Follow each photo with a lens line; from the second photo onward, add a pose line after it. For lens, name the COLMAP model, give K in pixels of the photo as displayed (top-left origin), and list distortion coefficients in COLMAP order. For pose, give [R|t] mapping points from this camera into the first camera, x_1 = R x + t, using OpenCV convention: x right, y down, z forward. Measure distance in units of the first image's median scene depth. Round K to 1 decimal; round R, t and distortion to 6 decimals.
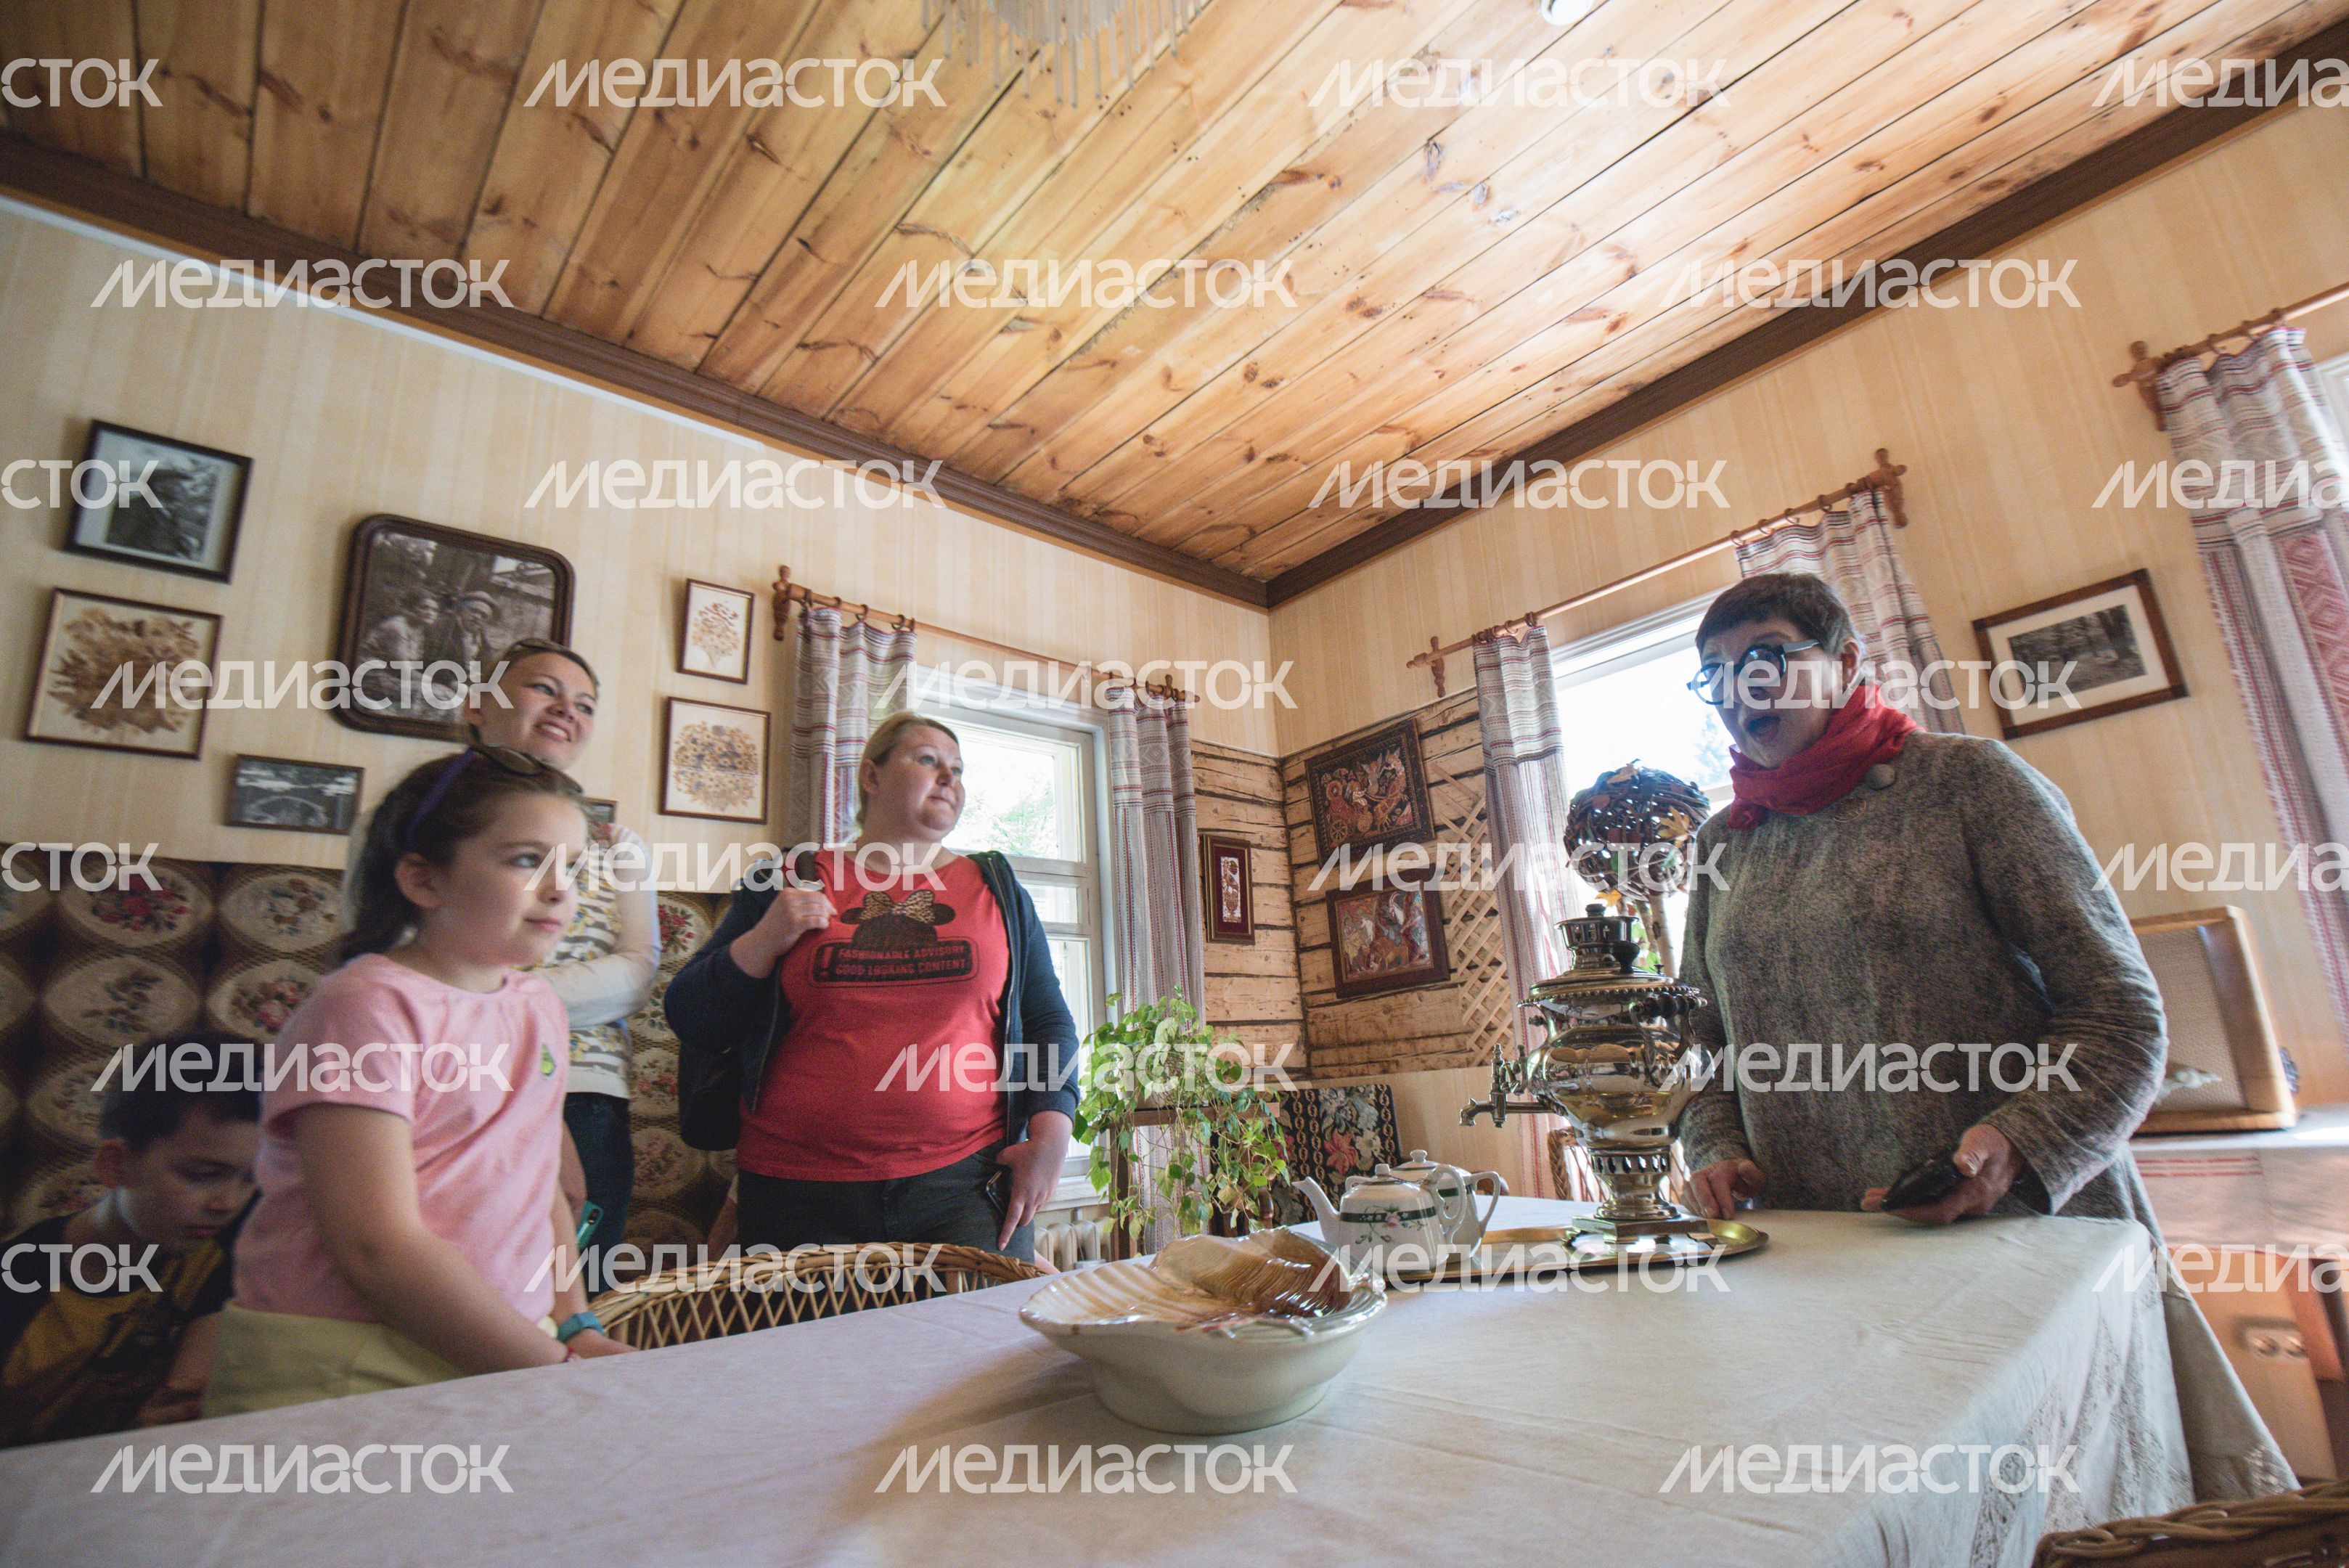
lens RADIAL K [[1095.2, 0, 1174.5], [0, 1095.2, 784.0], [0, 0, 1]] dist [-0.009971, -0.026488]
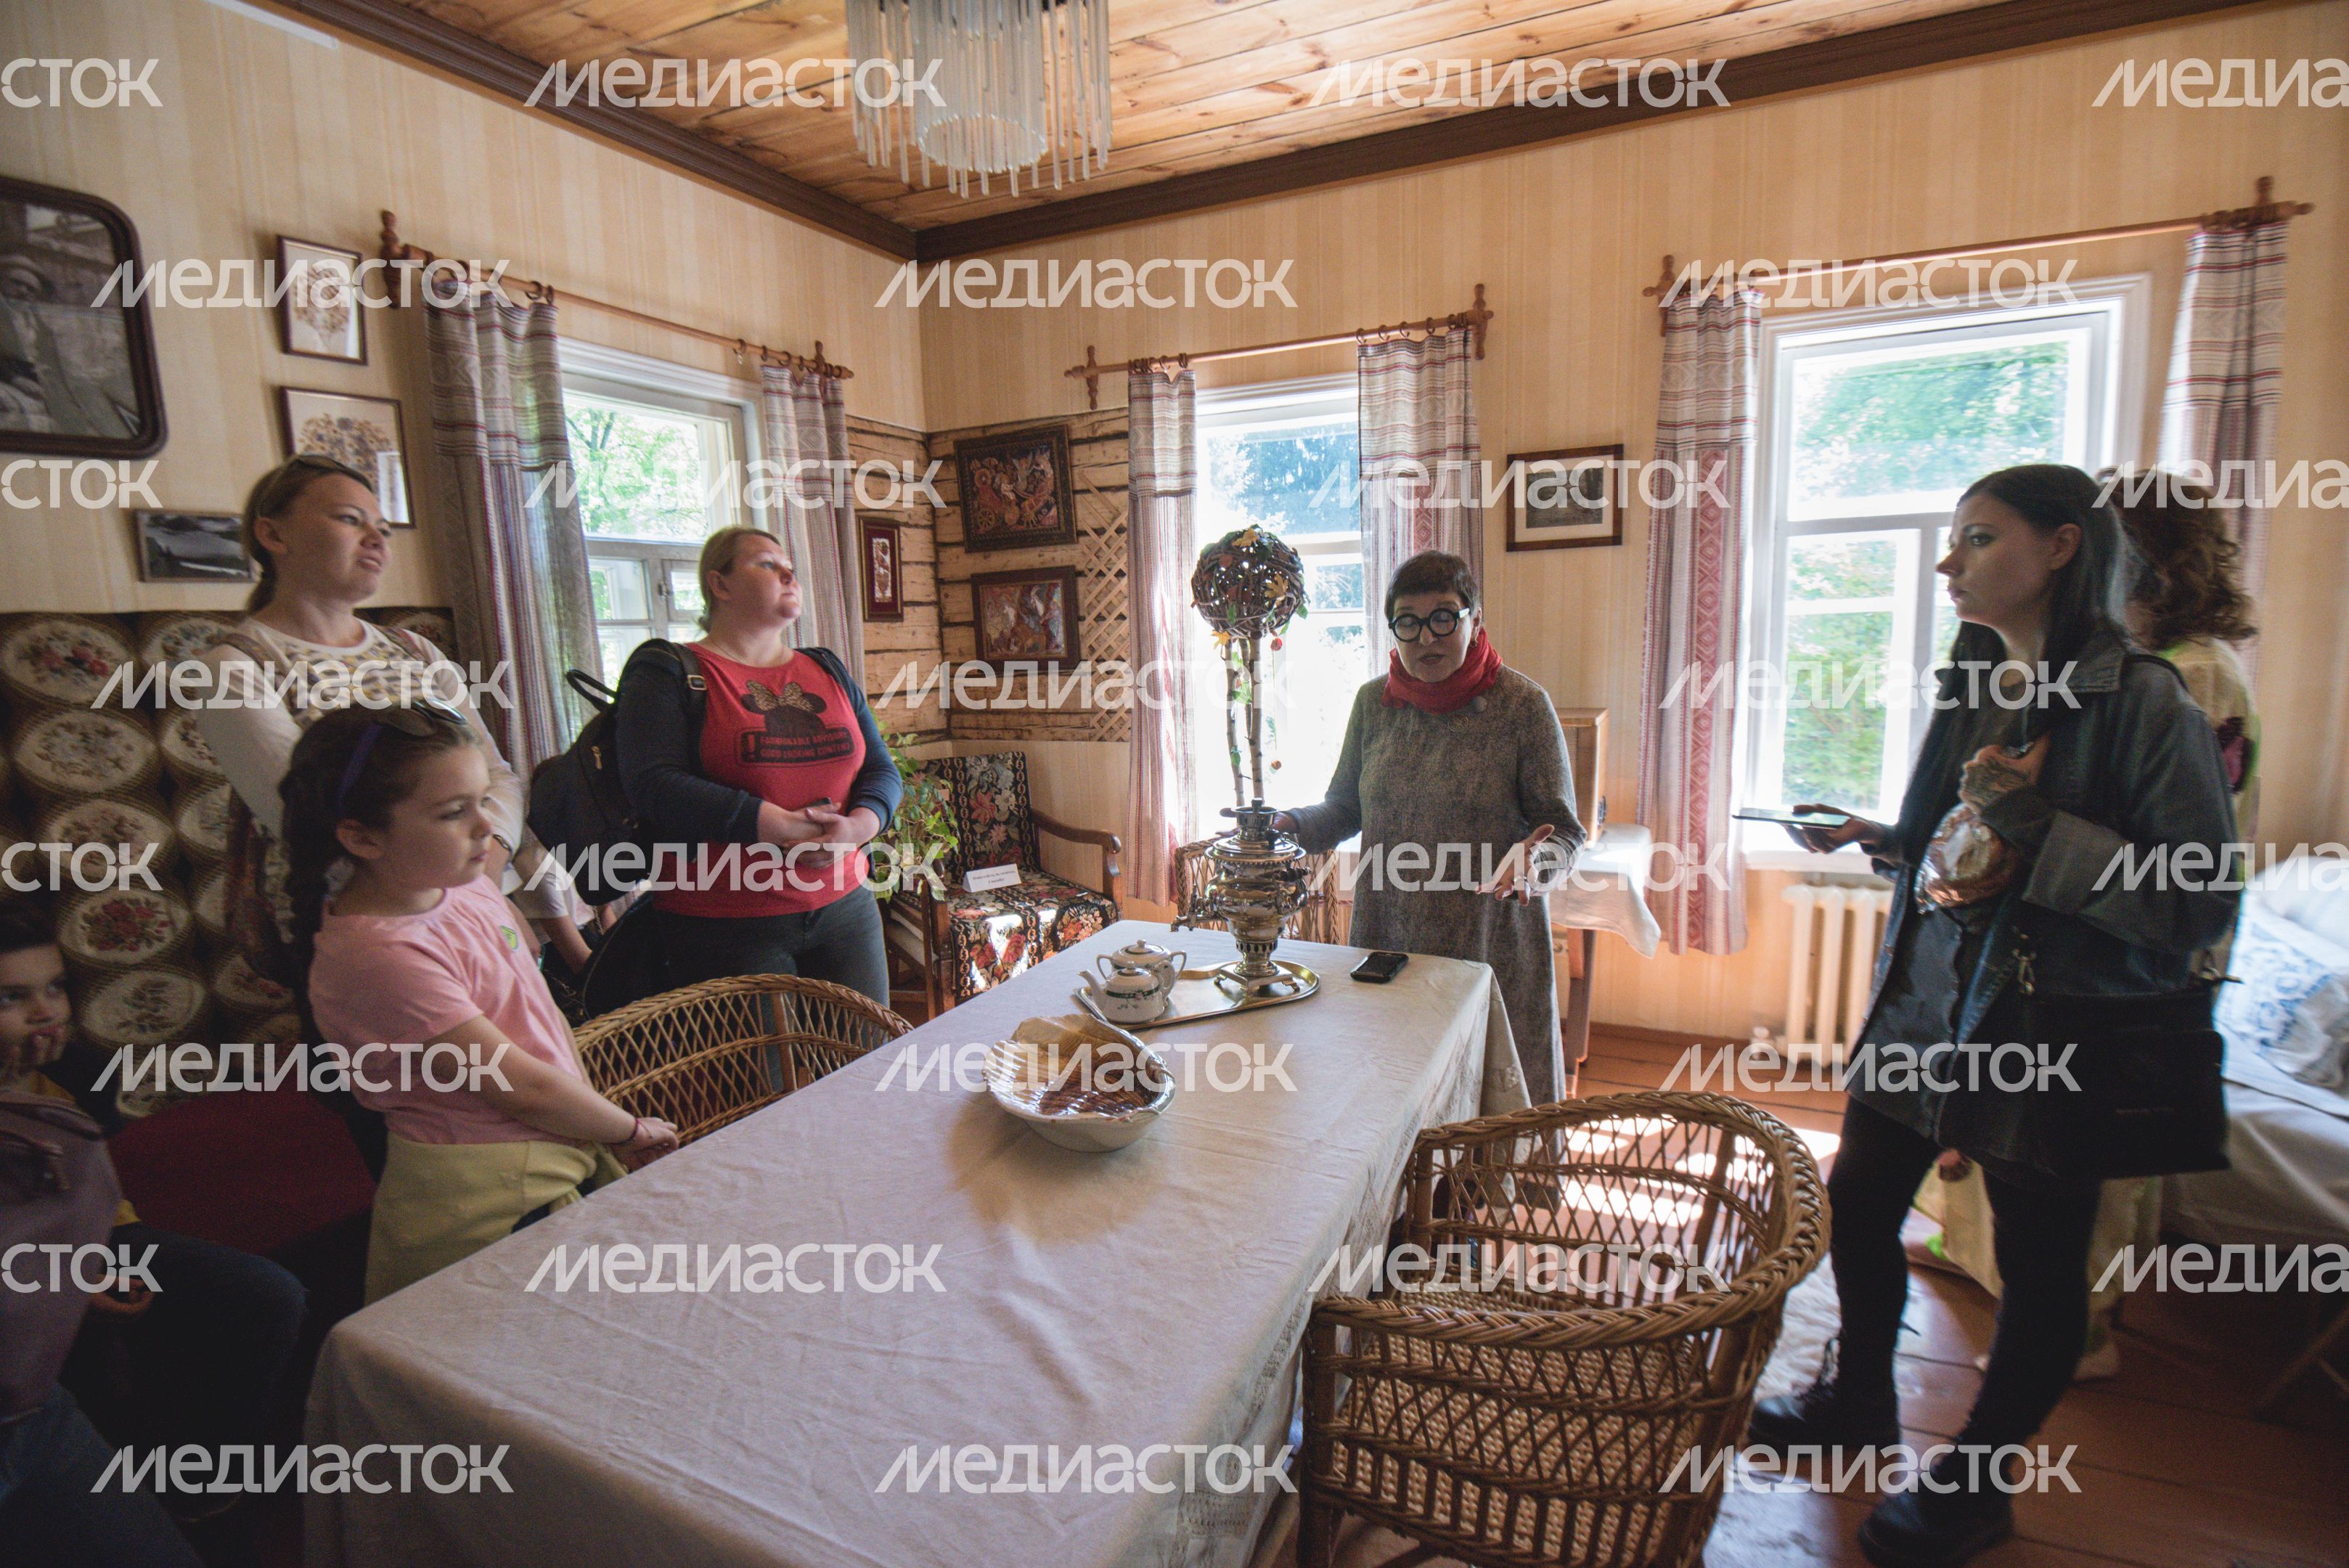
lens RADIAL K [[1106.6, 0, 1199.9], [0, 1106.6, 823.4], [0, 0, 1]] dist [0.002730, -0.019335]
pose [[0.920486, -0.034641, 0.389237, -0.104789], [-0.126667, 0.915834, 0.381055, -0.145564], [-0.369676, -0.400060, 0.838625, -0.122894]]
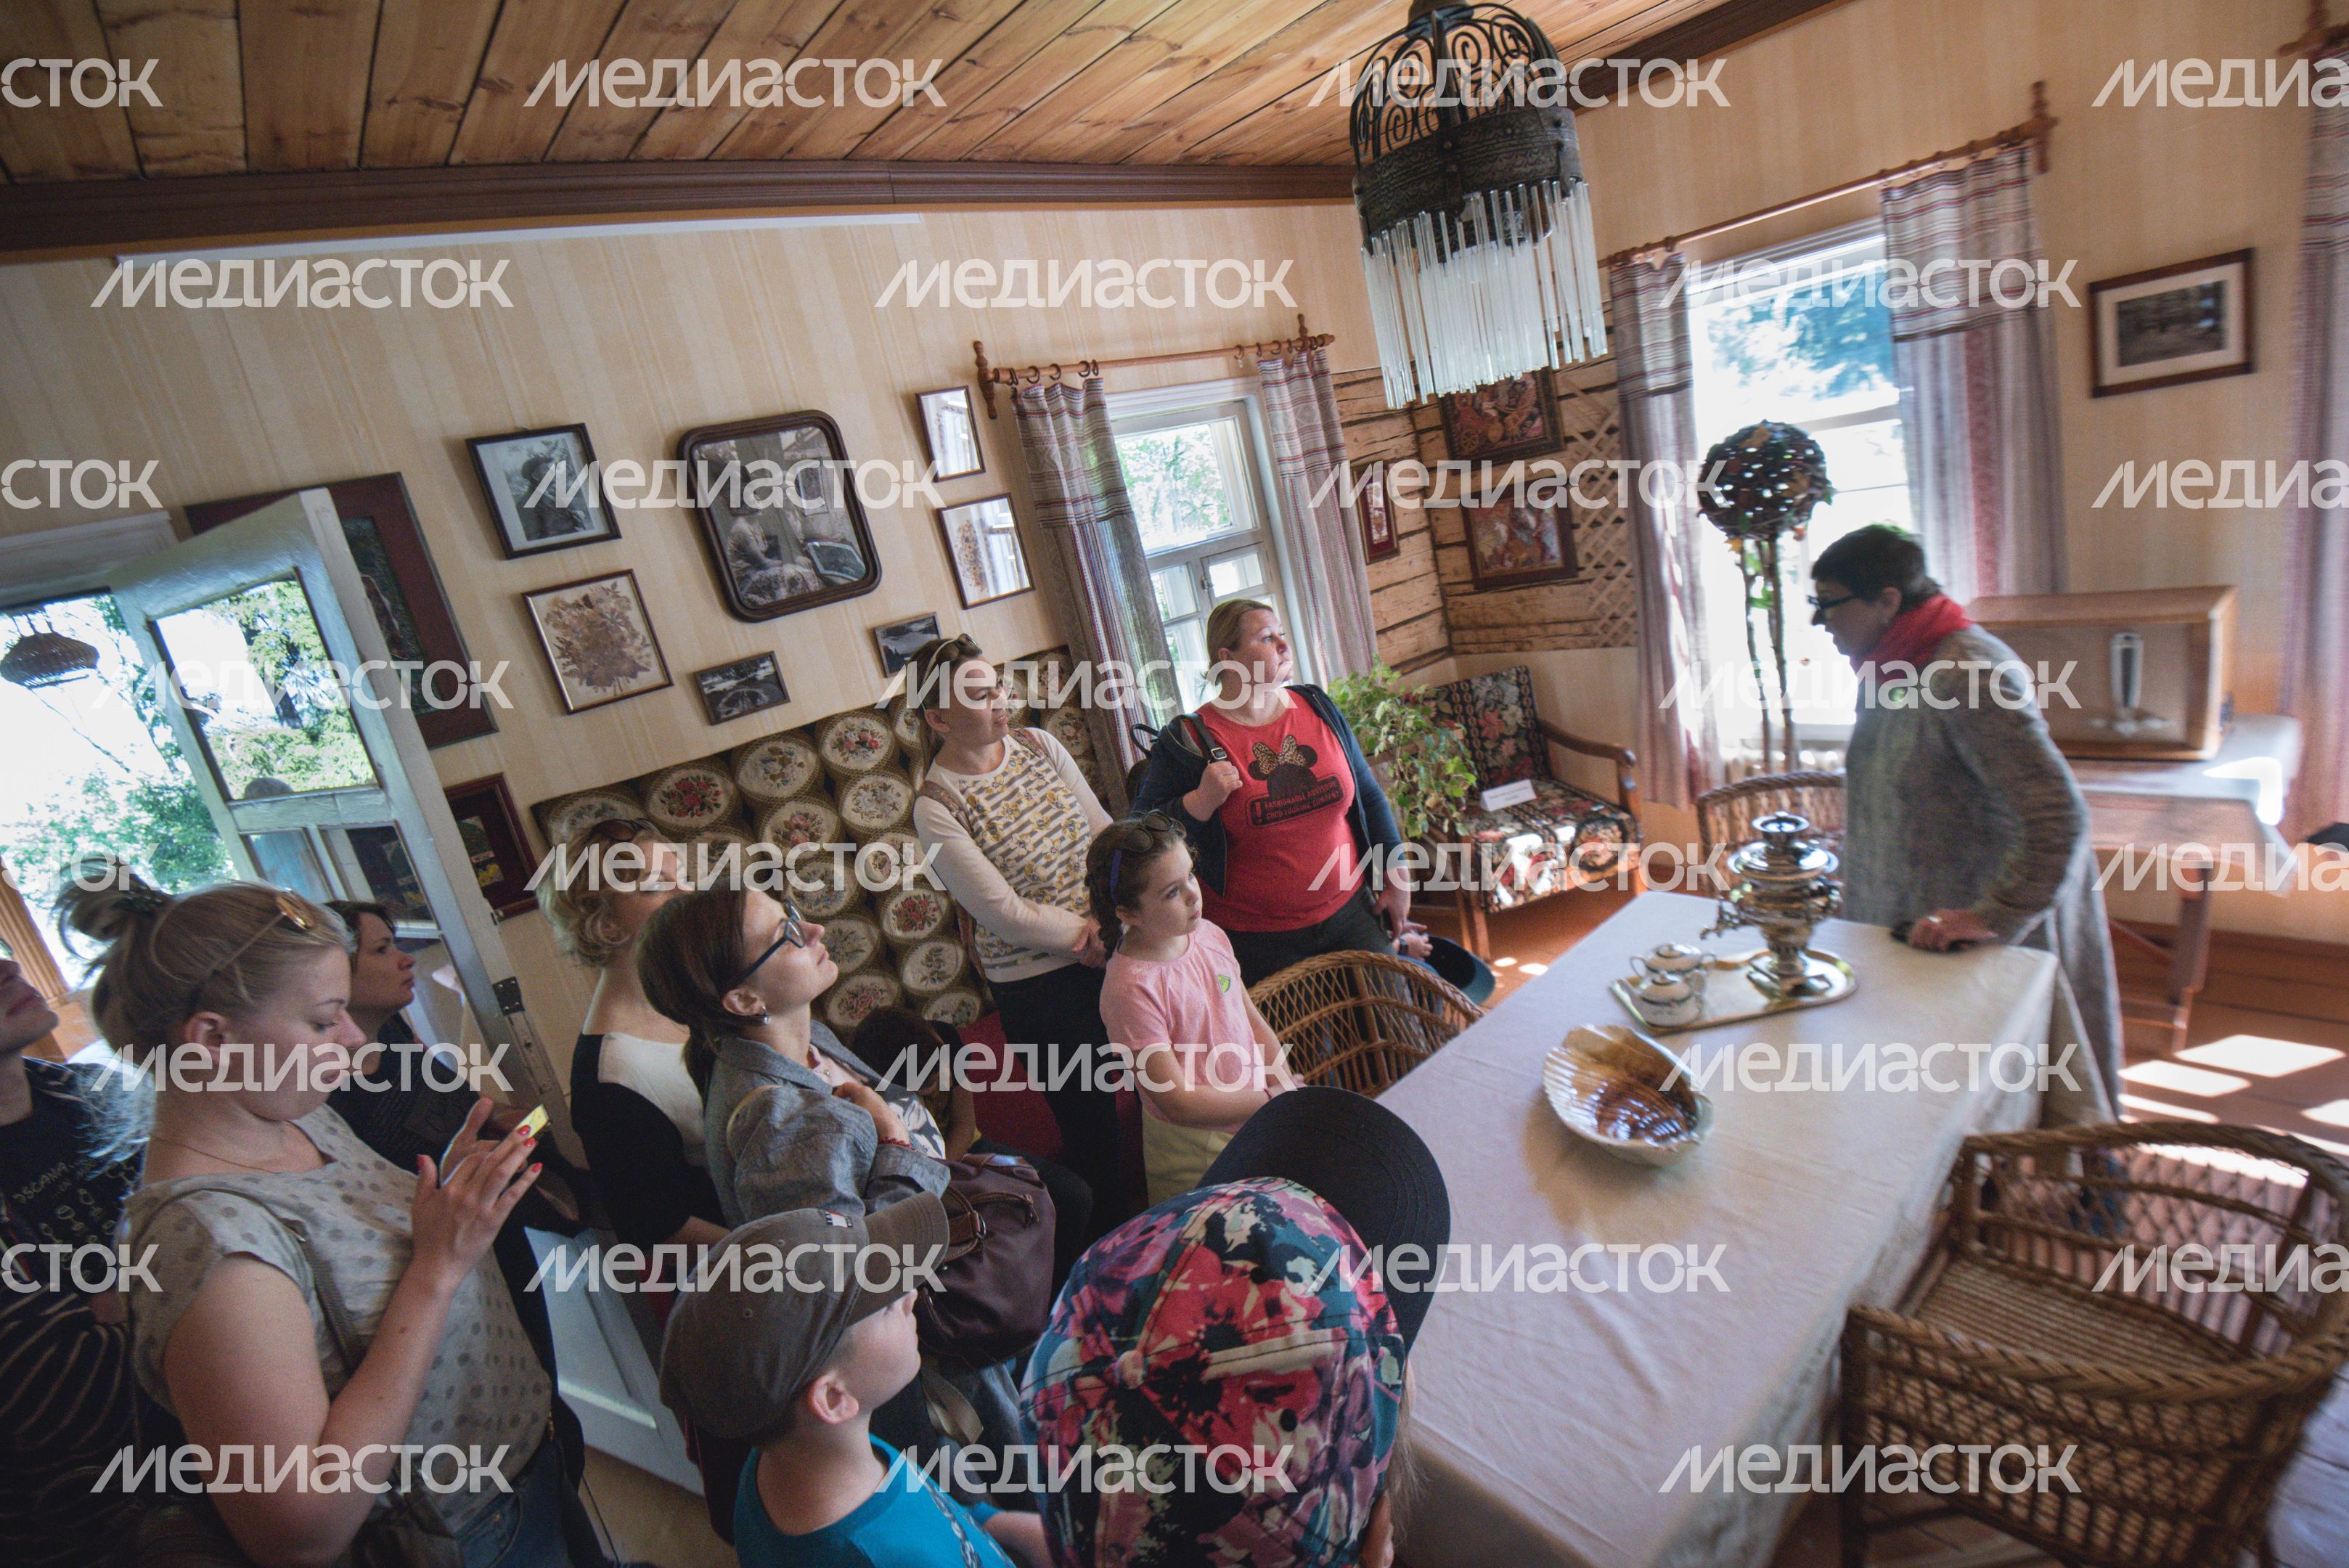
lens RADIAL K [[1097.8, 0, 1181.3], [0, 1097.8, 835.7], [0, 0, 1]] dist [-0.021685, -0.010005]
pose [[0.986762, -0.145366, -0.071899, -0.132966], [0.161557, 0.842455, 0.513974, -0.272348], [-0.014143, -0.518786, 0.854787, -0.155426]]
